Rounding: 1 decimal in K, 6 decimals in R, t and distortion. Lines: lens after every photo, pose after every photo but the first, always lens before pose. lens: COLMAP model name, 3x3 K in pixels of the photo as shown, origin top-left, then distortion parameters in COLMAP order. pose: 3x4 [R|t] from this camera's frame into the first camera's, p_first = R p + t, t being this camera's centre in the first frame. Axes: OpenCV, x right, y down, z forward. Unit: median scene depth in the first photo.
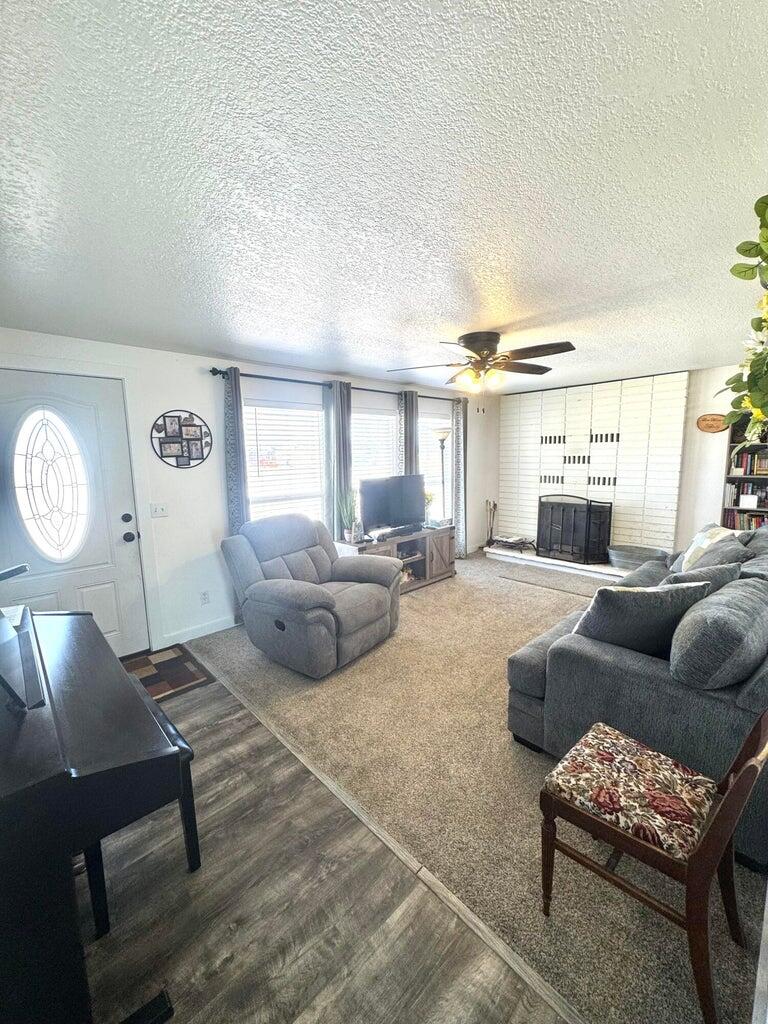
lens RADIAL K [[408.6, 0, 384.1], [0, 408.6, 510.1], [0, 0, 1]] dist [-0.002385, 0.000378]
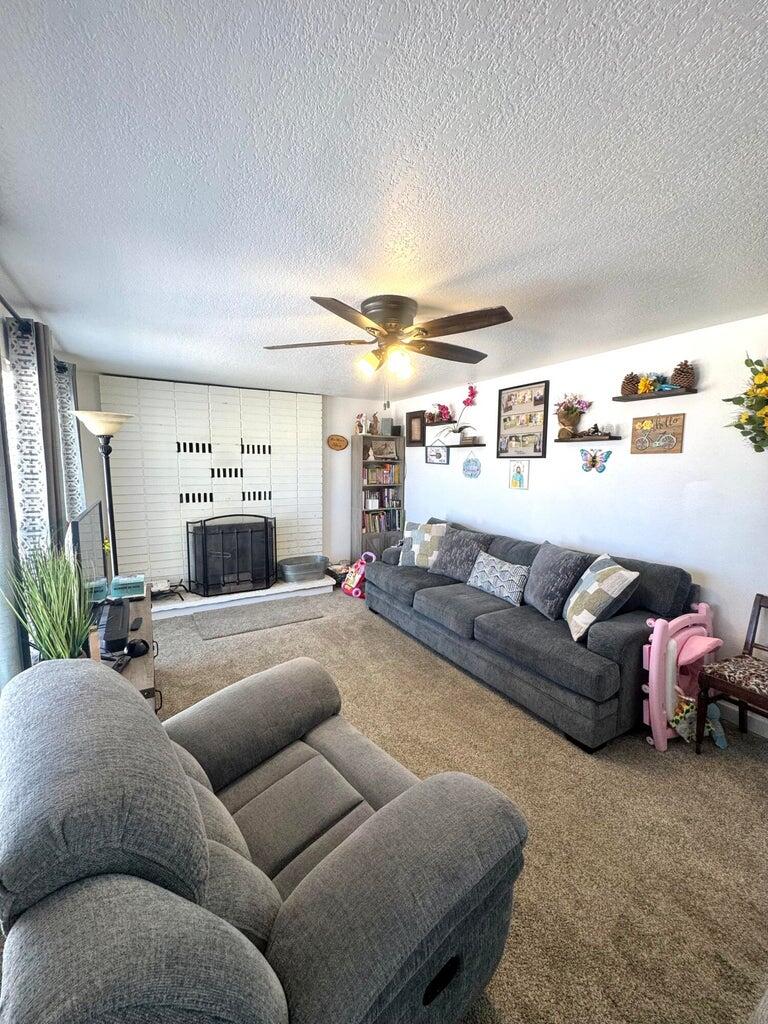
lens RADIAL K [[408.6, 0, 384.1], [0, 408.6, 510.1], [0, 0, 1]] dist [-0.002385, 0.000378]
pose [[0.232179, -0.088017, 0.968683, -0.298833], [0.122328, 0.990632, 0.060692, -0.060186], [-0.964950, 0.104406, 0.240771, 0.506109]]
